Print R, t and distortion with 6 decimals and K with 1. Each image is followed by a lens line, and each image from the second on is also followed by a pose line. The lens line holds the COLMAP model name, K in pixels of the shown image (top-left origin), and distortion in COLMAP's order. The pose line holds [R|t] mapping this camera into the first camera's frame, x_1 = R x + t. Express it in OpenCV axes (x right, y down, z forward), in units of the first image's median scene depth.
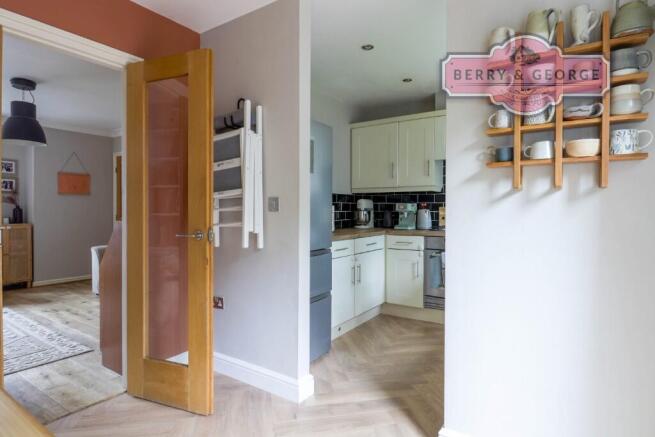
lens RADIAL K [[360.4, 0, 326.7], [0, 360.4, 214.7], [0, 0, 1]] dist [-0.003384, -0.001673]
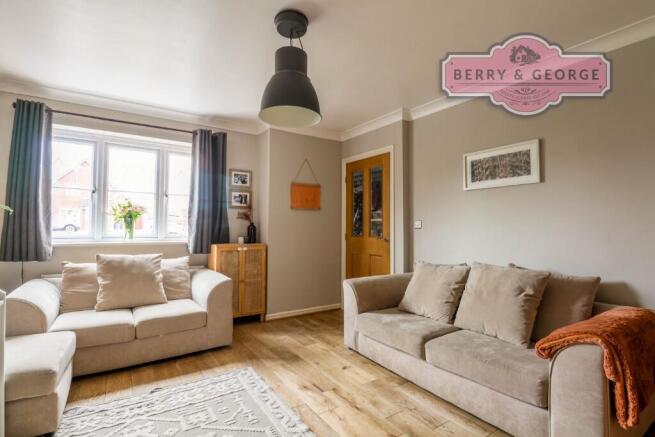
lens RADIAL K [[317.5, 0, 329.3], [0, 317.5, 219.0], [0, 0, 1]] dist [0.003432, 0.000063]
pose [[0.922428, -0.006469, -0.386114, -0.393080], [-0.010168, 0.999106, -0.041031, -0.004405], [0.386034, 0.041774, 0.921538, 0.367638]]
